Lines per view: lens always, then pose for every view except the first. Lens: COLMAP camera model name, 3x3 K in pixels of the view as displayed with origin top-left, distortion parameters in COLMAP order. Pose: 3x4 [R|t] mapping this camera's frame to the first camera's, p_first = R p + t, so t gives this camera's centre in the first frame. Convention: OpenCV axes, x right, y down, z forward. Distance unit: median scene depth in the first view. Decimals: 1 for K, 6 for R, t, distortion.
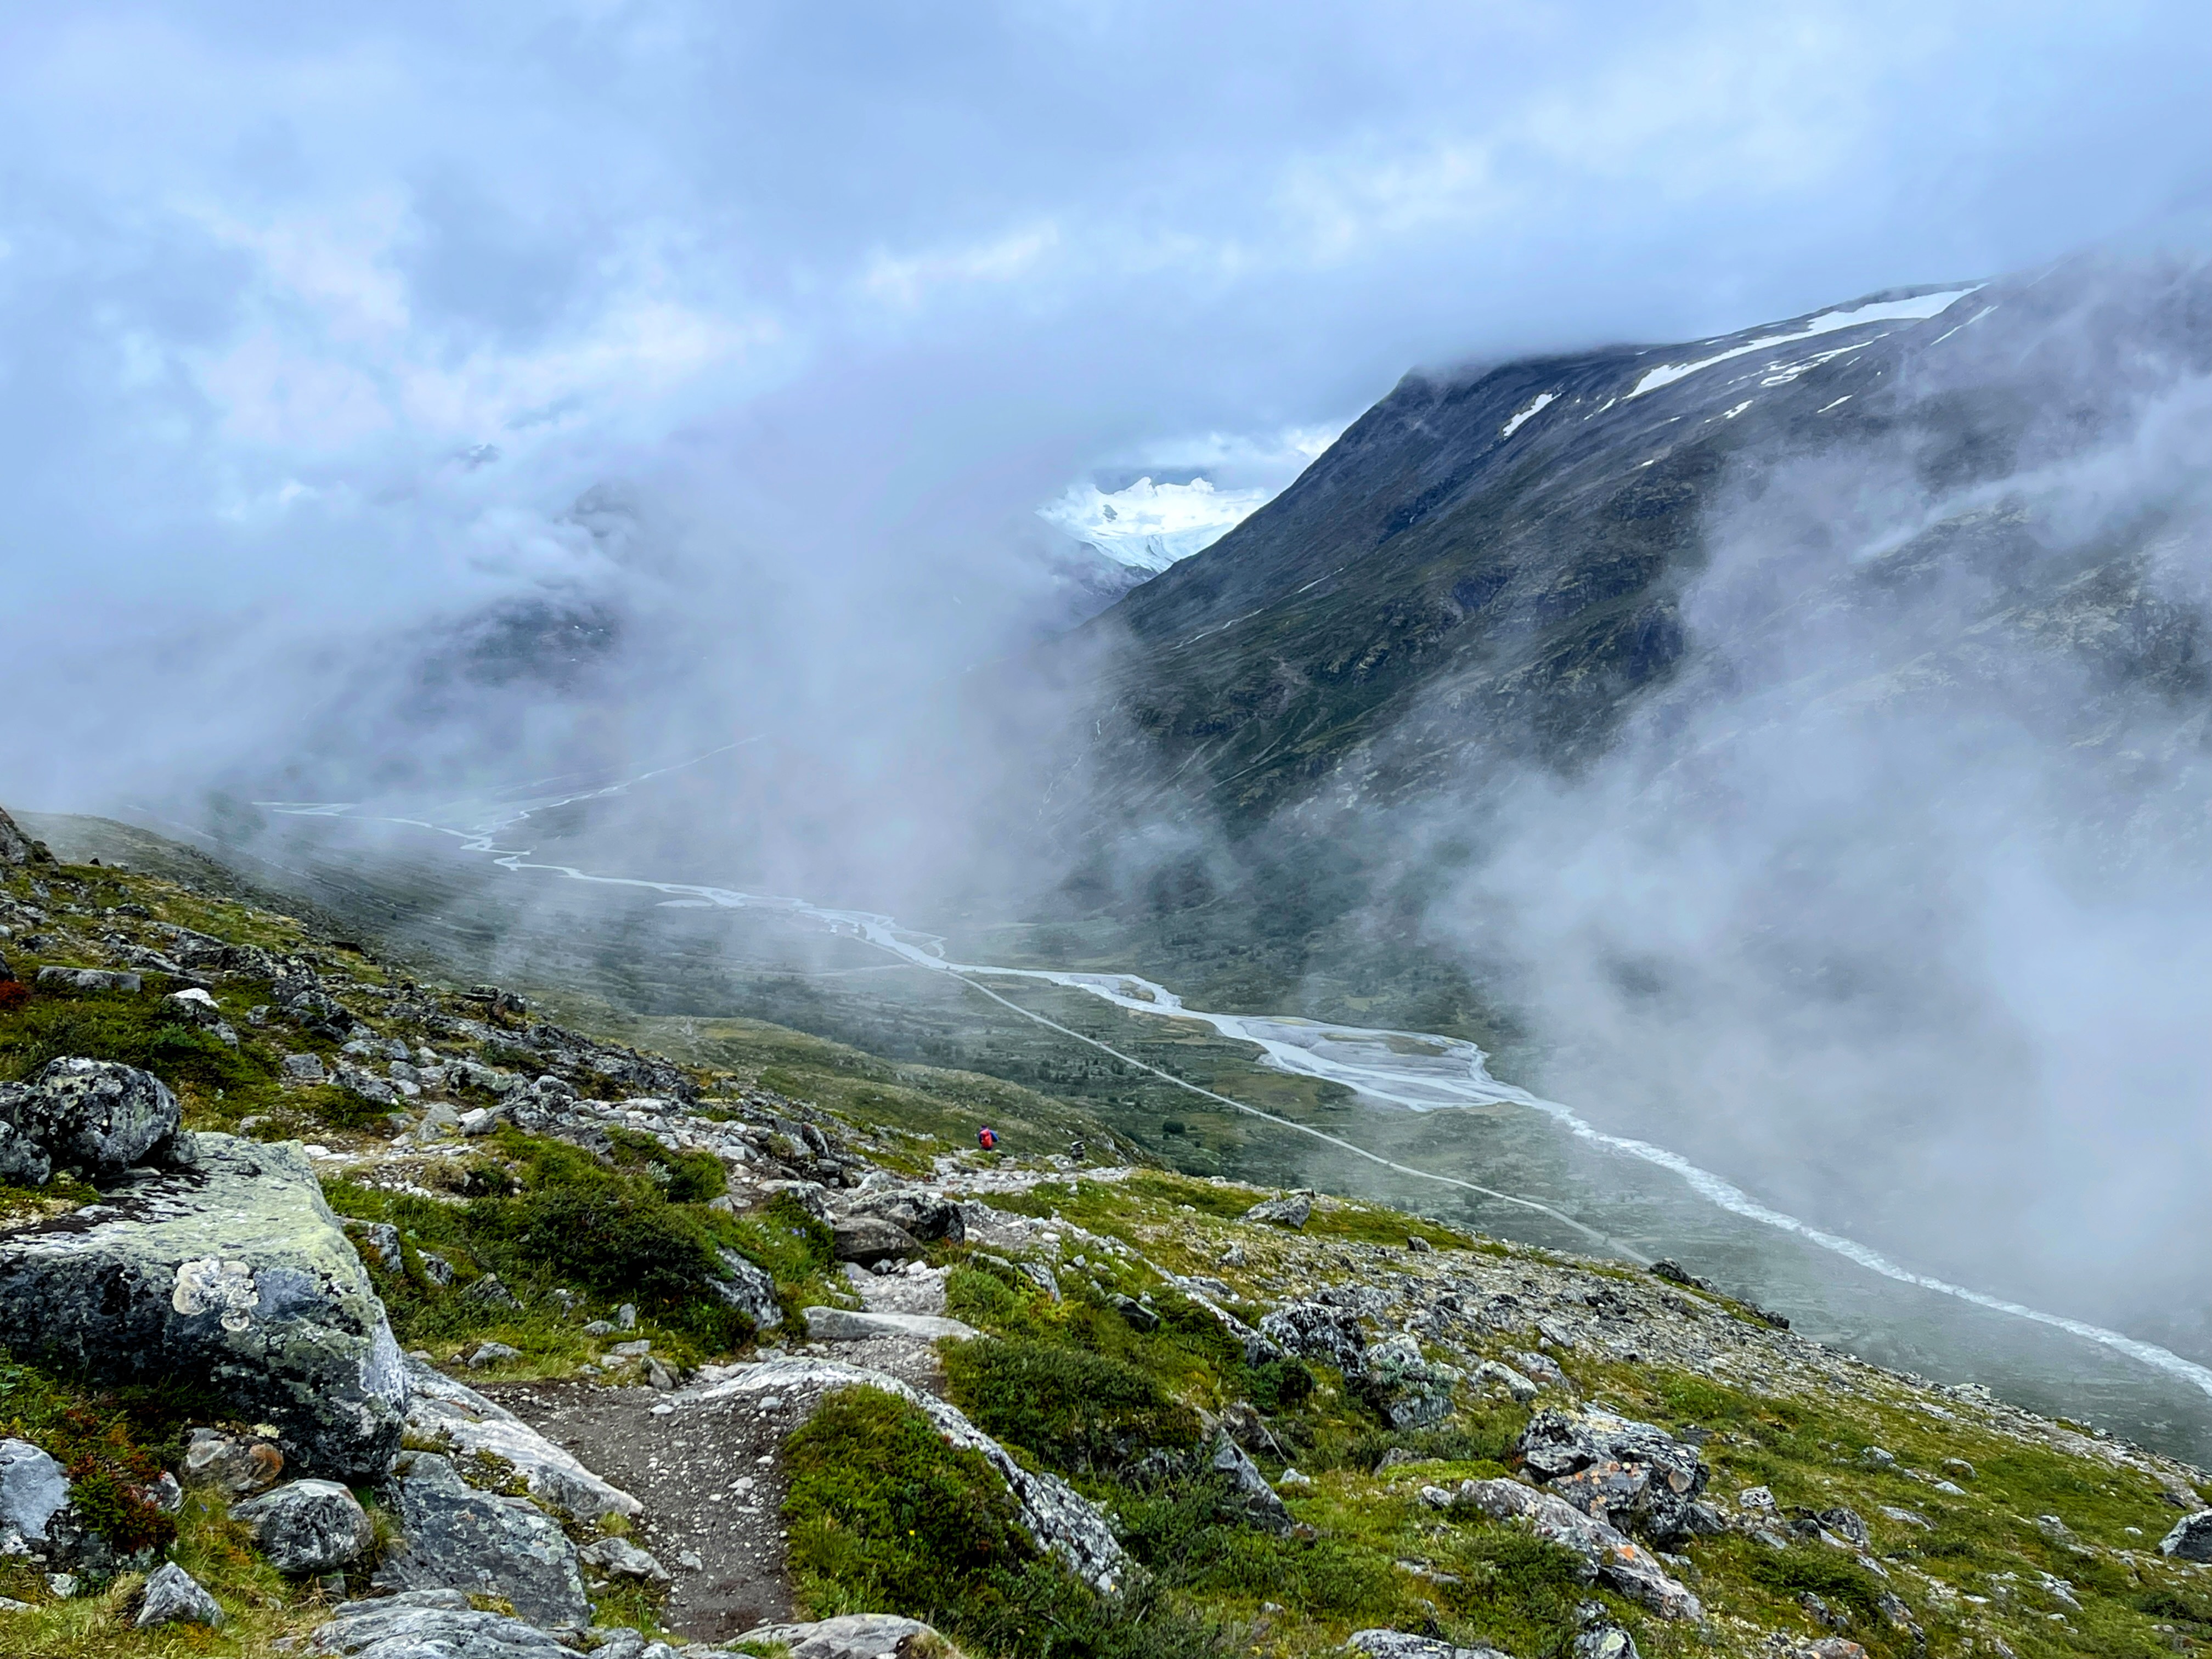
lens RADIAL K [[2543.8, 0, 1106.0], [0, 2543.8, 829.5], [0, 0, 1]] dist [0.124643, -0.001722]
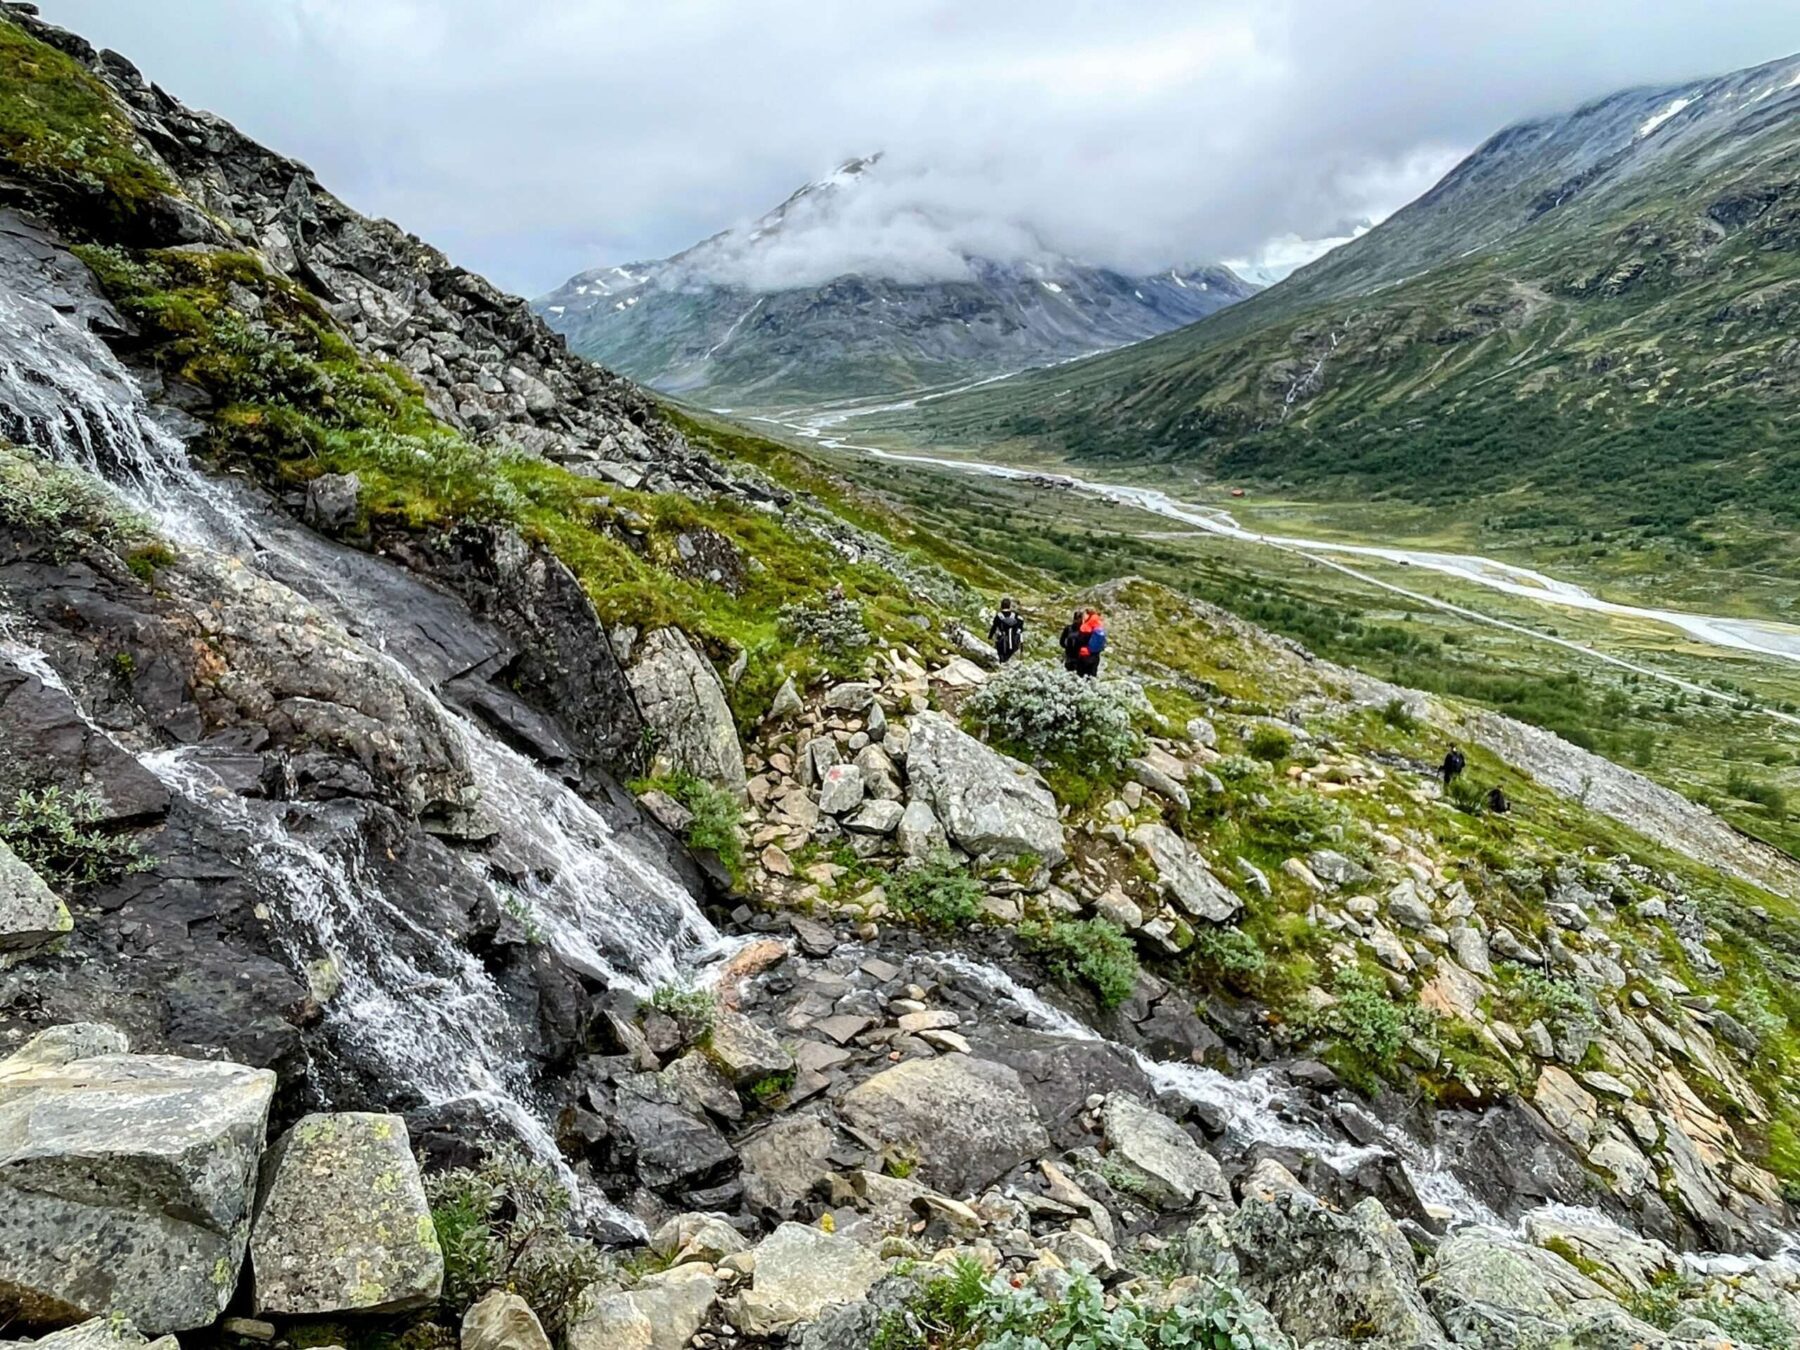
lens RADIAL K [[1260.3, 0, 900.0], [0, 1260.3, 675.0], [0, 0, 1]] dist [0.001684, 0.005696]
pose [[0.982403, 0.078634, -0.169411, -0.088501], [-0.051845, 0.986218, 0.157119, 0.030262], [0.179431, -0.145571, 0.972941, 0.407090]]
